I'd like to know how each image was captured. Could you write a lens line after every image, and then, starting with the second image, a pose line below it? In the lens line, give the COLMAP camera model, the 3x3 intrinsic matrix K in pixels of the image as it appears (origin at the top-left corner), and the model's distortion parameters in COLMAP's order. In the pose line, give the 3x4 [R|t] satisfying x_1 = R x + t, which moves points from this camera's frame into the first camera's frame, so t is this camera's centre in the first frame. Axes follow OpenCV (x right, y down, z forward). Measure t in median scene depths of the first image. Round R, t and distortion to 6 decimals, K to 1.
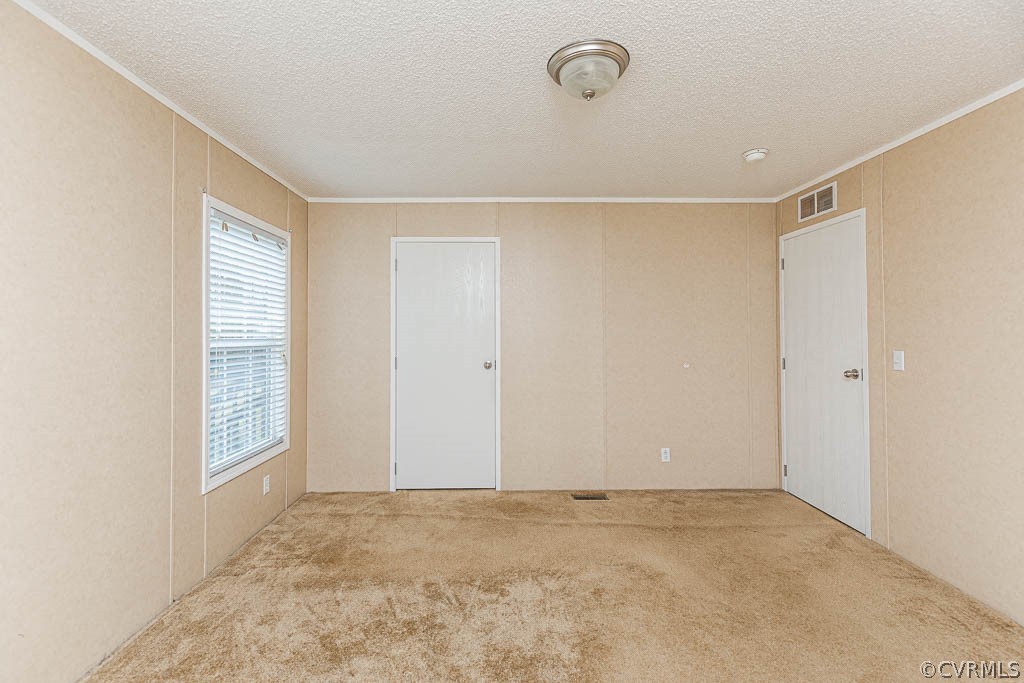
lens RADIAL K [[465.8, 0, 508.4], [0, 465.8, 336.8], [0, 0, 1]] dist [0.013338, -0.003348]
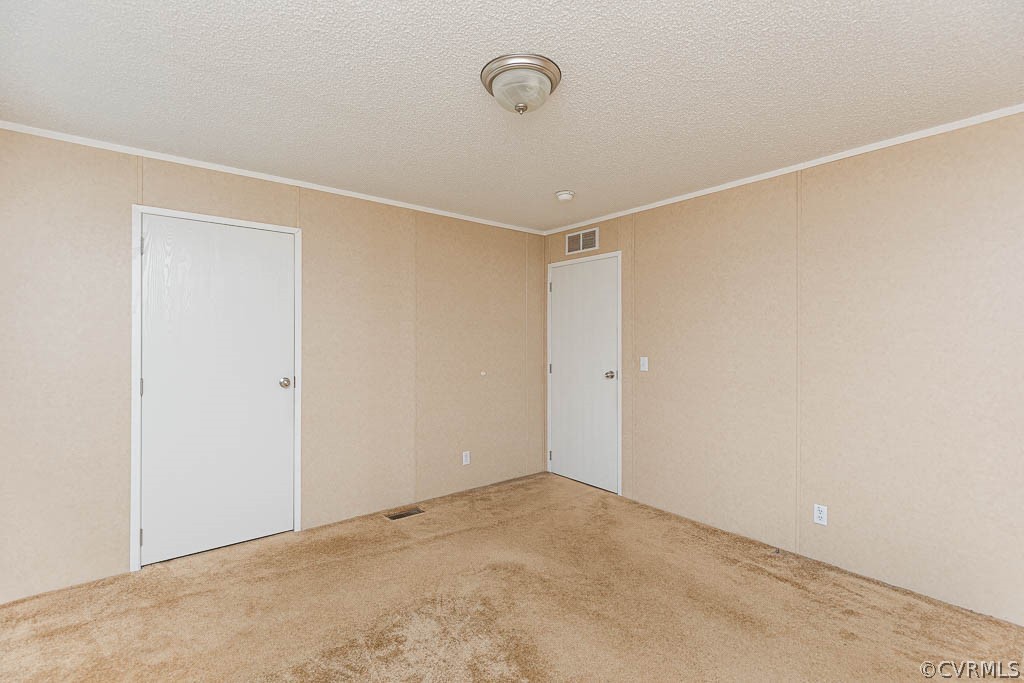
lens RADIAL K [[465.8, 0, 510.1], [0, 465.8, 342.7], [0, 0, 1]] dist [0.013338, -0.003348]
pose [[0.788199, -0.001110, 0.615420, -0.263394], [-0.000644, 0.999996, 0.002628, -0.012733], [-0.615420, -0.002467, 0.788195, 0.114591]]
